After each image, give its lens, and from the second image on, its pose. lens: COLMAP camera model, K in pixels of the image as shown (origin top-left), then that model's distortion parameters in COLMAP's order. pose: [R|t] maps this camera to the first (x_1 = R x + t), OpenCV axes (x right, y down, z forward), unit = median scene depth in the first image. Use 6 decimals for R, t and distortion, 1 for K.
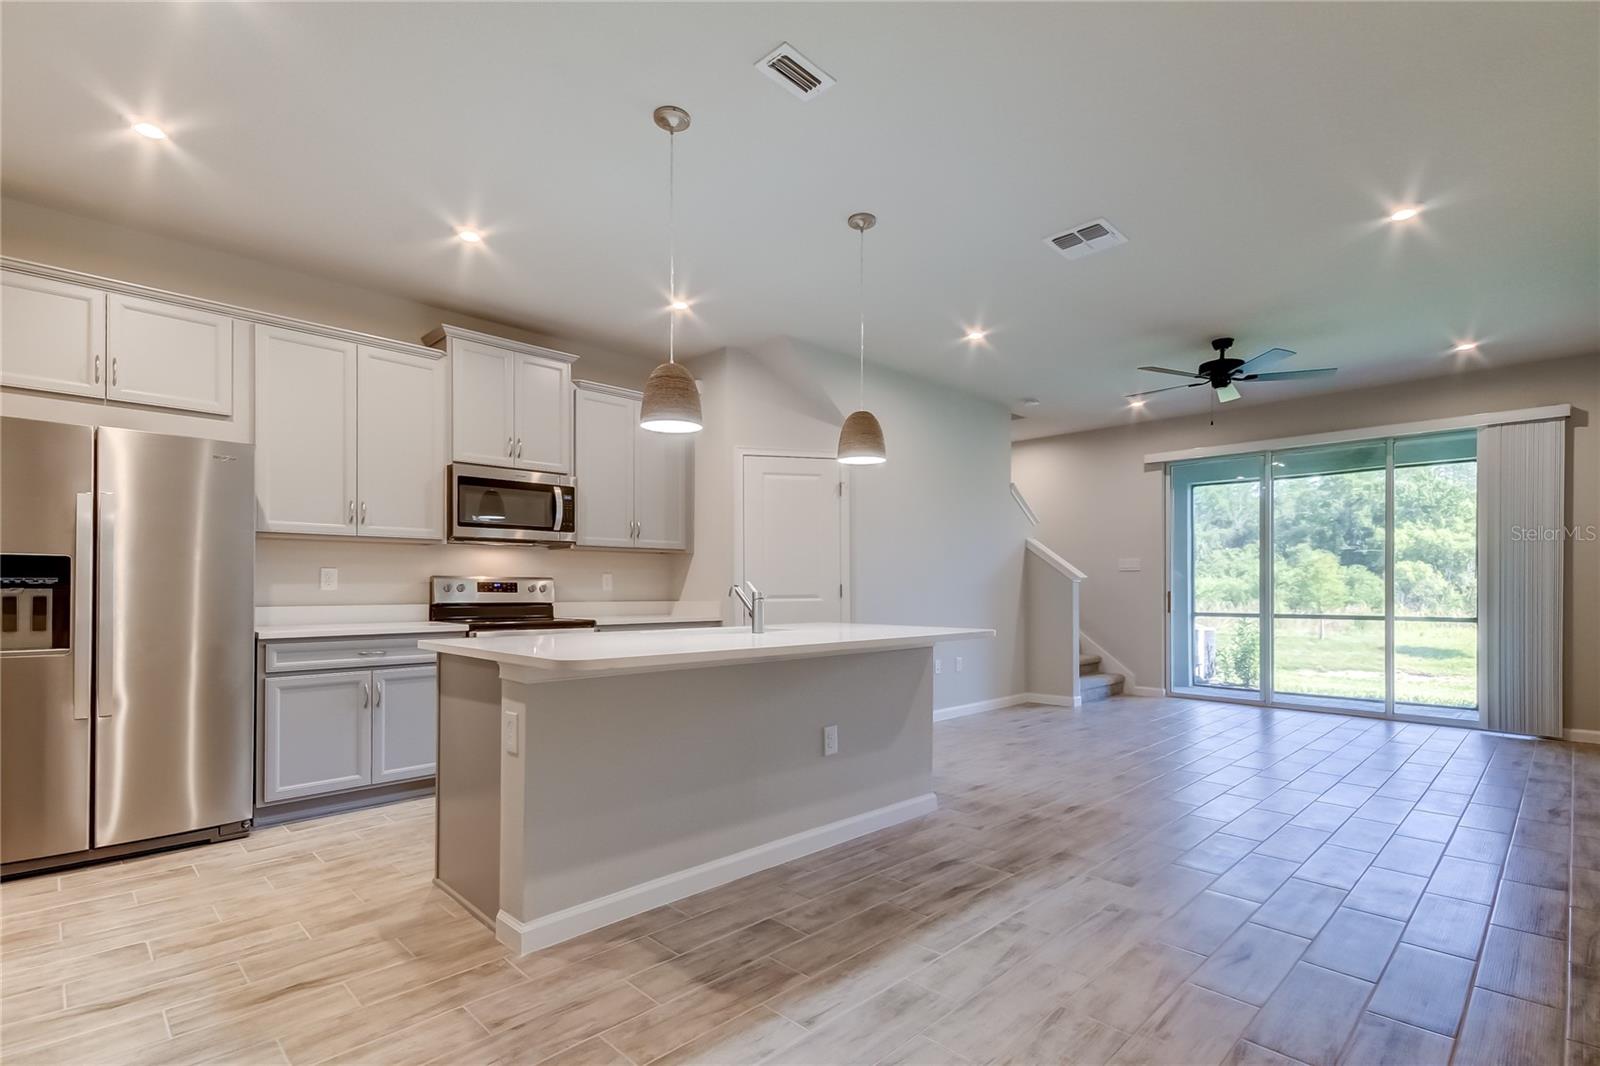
lens RADIAL K [[753.0, 0, 756.4], [0, 753.0, 570.4], [0, 0, 1]] dist [0.016346, -0.010093]
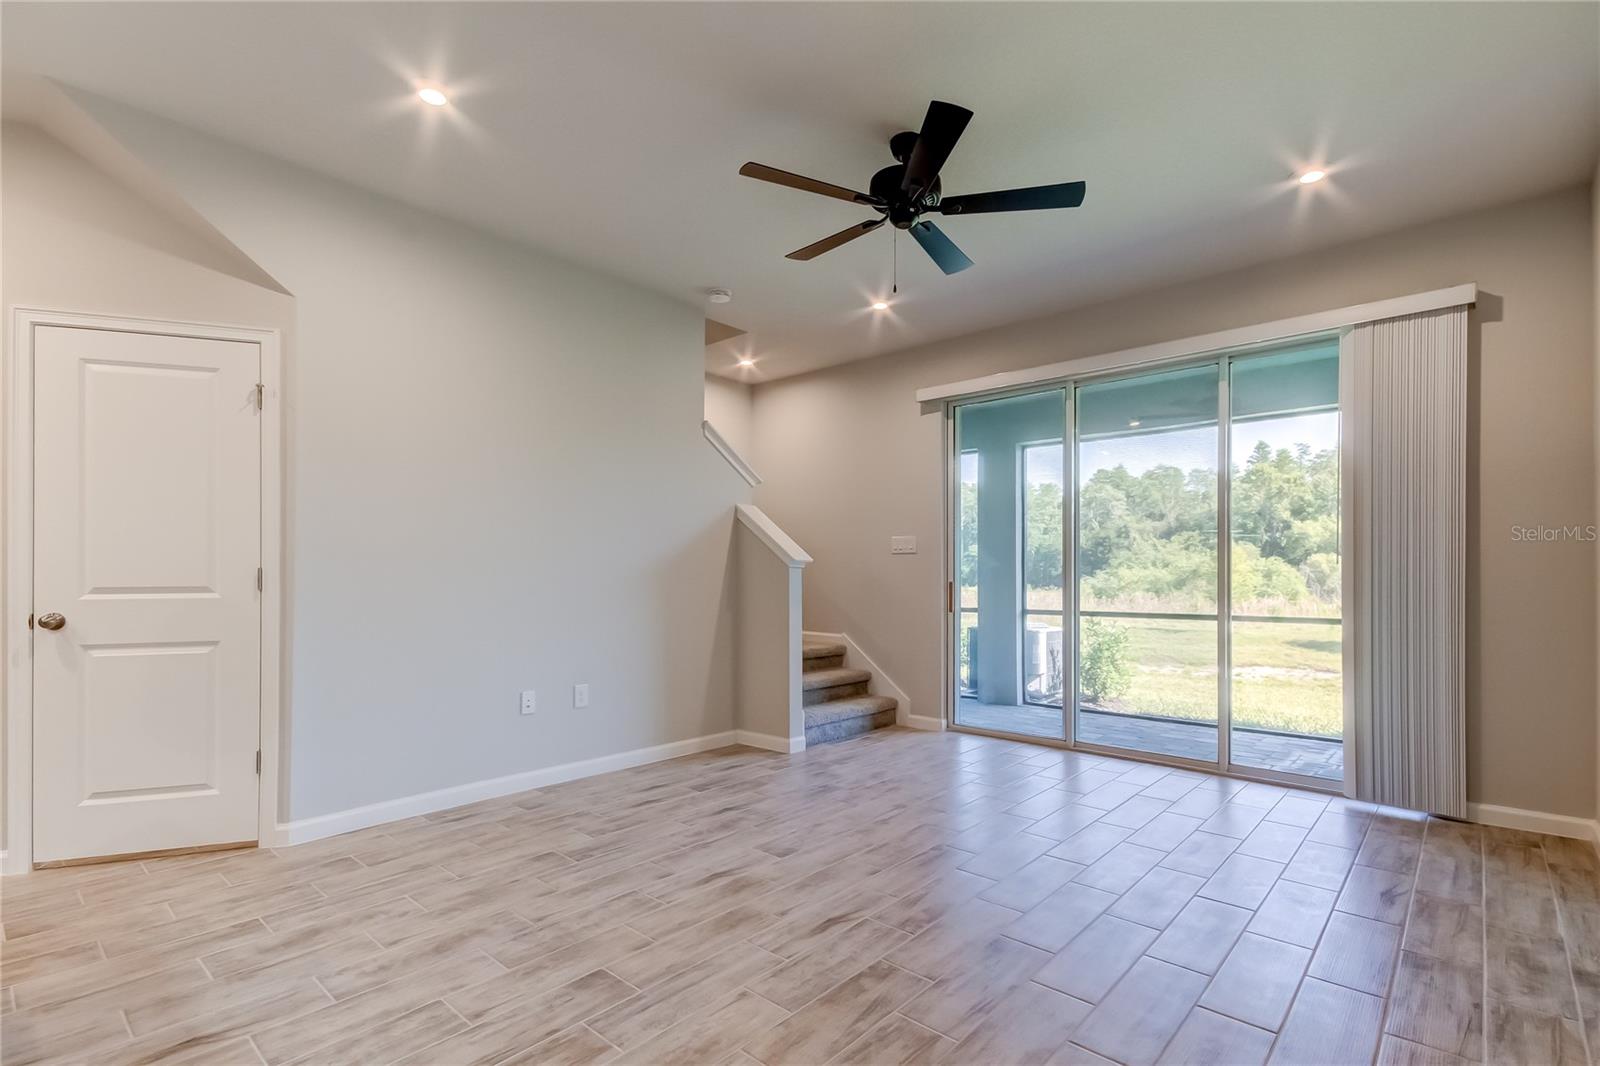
lens RADIAL K [[753.0, 0, 777.6], [0, 753.0, 553.6], [0, 0, 1]] dist [0.016346, -0.010093]
pose [[0.996895, 0.004696, 0.078603, 0.384201], [-0.003875, 0.999936, -0.010591, 0.010720], [-0.078648, 0.010253, 0.996850, 0.359131]]
